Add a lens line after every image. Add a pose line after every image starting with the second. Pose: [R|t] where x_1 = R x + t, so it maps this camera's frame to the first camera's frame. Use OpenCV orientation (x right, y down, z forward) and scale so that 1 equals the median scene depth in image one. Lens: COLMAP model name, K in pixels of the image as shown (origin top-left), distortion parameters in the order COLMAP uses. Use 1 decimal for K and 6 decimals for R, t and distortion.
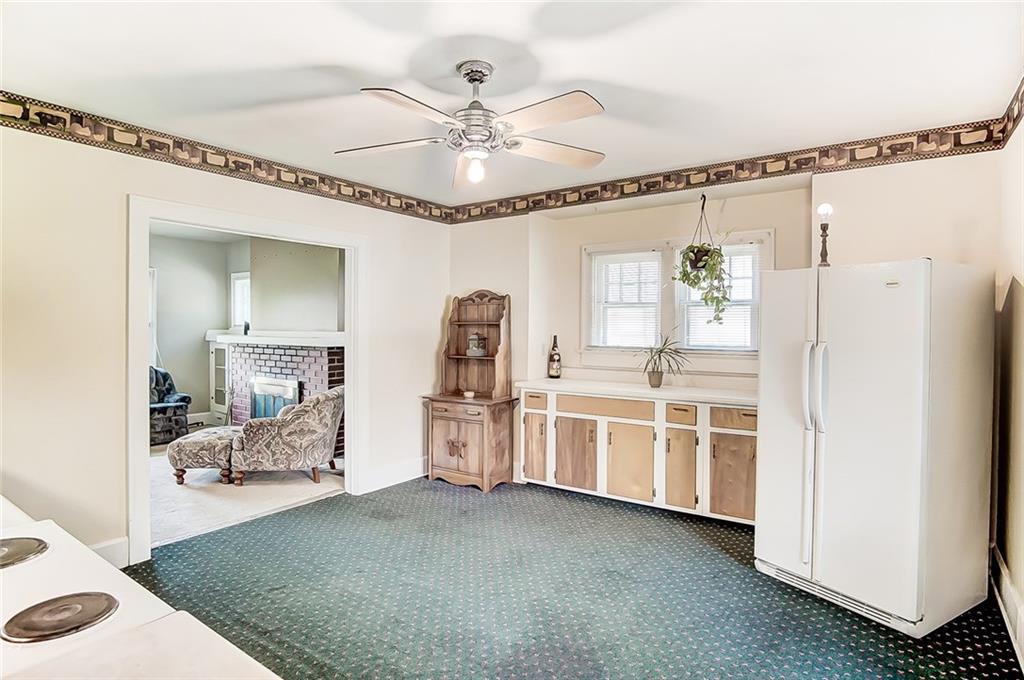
lens RADIAL K [[551.3, 0, 508.5], [0, 551.3, 336.2], [0, 0, 1]] dist [-0.035350, 0.011293]
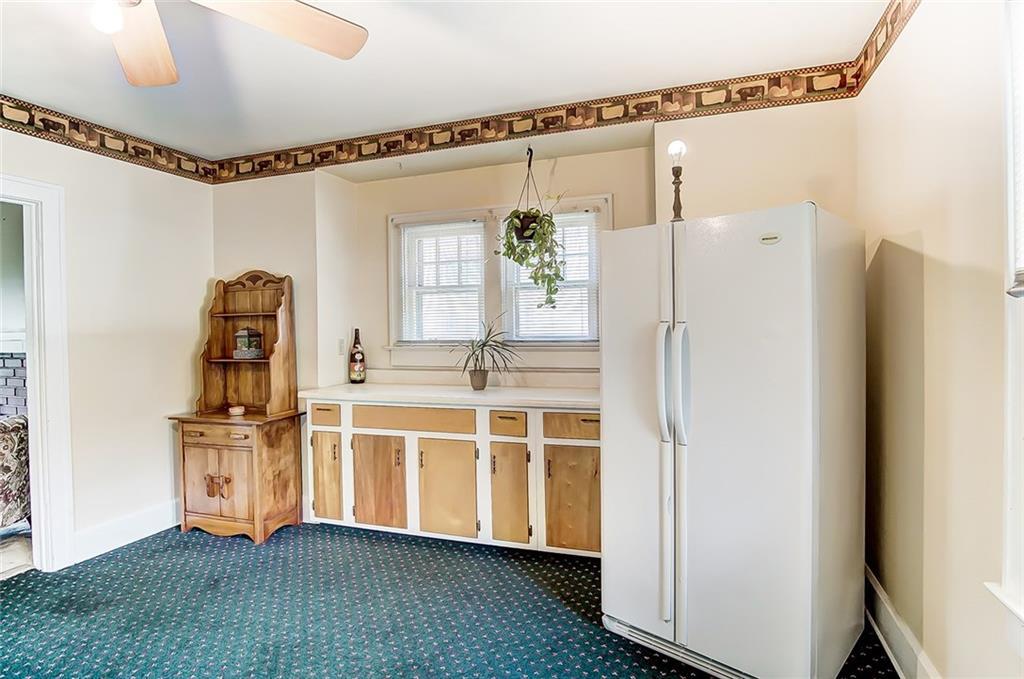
lens RADIAL K [[551.3, 0, 508.5], [0, 551.3, 335.7], [0, 0, 1]] dist [-0.035350, 0.011293]
pose [[0.962145, -0.024480, 0.271435, 0.095332], [0.024437, 0.999695, 0.003539, 0.012941], [-0.271439, 0.003228, 0.962450, 0.222253]]
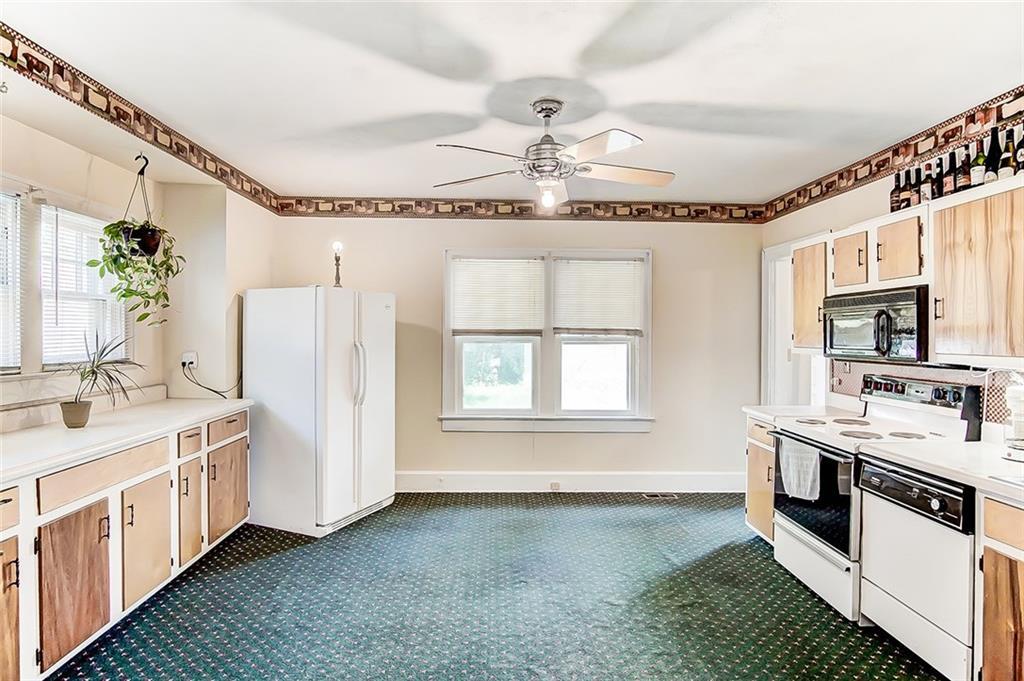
lens RADIAL K [[551.3, 0, 508.5], [0, 551.3, 336.7], [0, 0, 1]] dist [-0.035350, 0.011293]
pose [[-0.604843, -0.016758, 0.796169, -0.525911], [0.001357, 0.999755, 0.022075, -0.022730], [-0.796344, 0.014433, -0.604672, 1.005221]]
